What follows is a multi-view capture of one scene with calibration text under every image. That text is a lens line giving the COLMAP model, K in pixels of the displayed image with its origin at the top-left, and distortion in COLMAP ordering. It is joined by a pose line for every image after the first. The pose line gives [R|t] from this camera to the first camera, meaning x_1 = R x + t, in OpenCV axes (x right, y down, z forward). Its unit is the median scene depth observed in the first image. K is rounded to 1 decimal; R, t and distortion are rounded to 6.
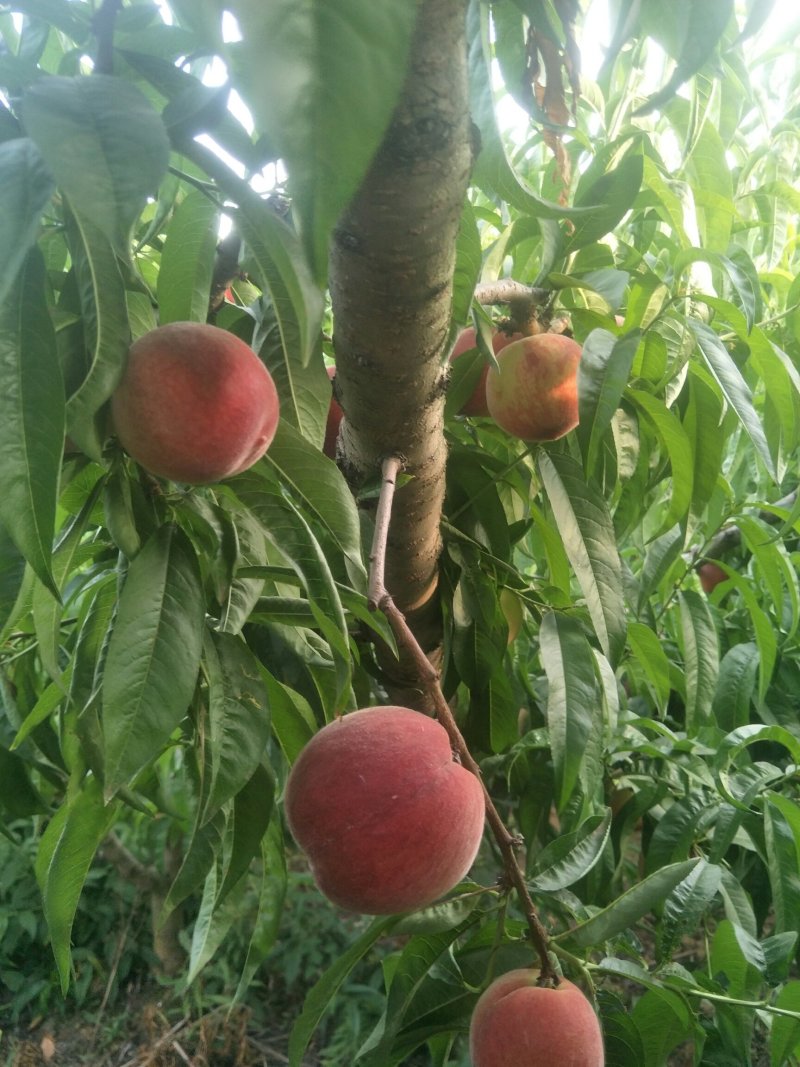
lens RADIAL K [[895.3, 0, 400.0], [0, 895.3, 533.5], [0, 0, 1]] dist [-0.008733, -0.013513]
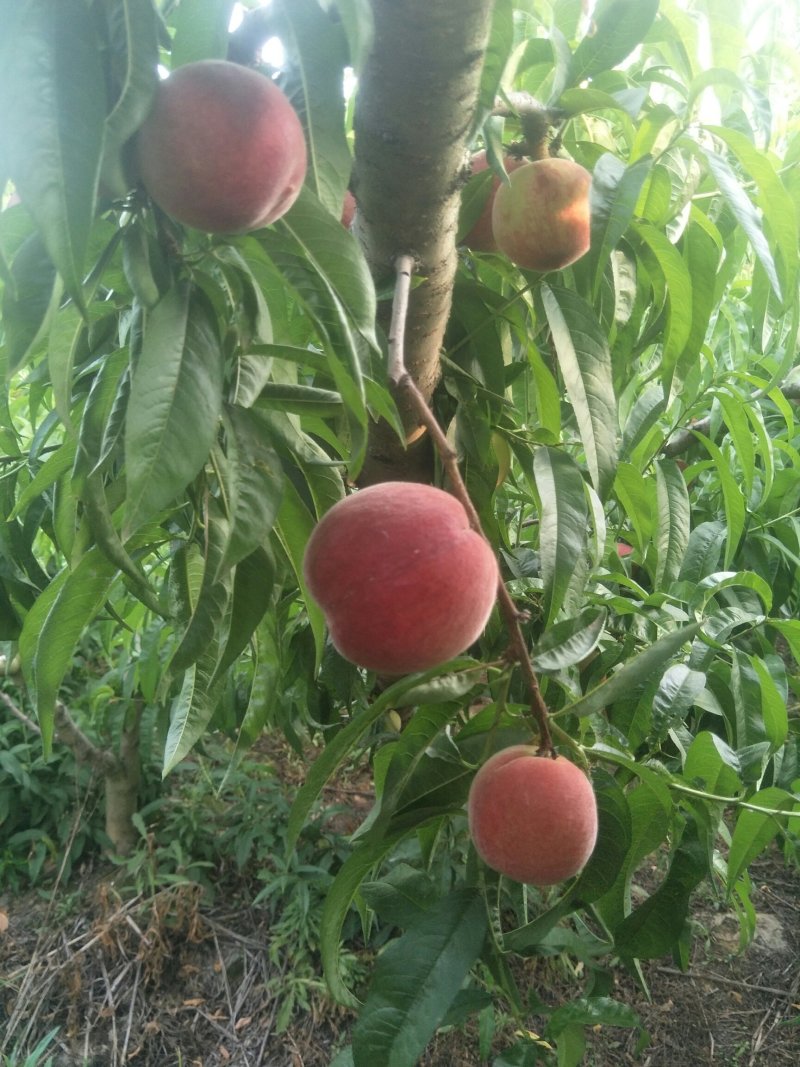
lens RADIAL K [[878.5, 0, 400.0], [0, 878.5, 533.5], [0, 0, 1]] dist [0.069232, -0.259454]
pose [[0.997311, 0.040189, 0.061288, -0.050778], [-0.044286, 0.996769, 0.067013, 0.126739], [-0.058397, -0.069547, 0.995868, 0.008321]]
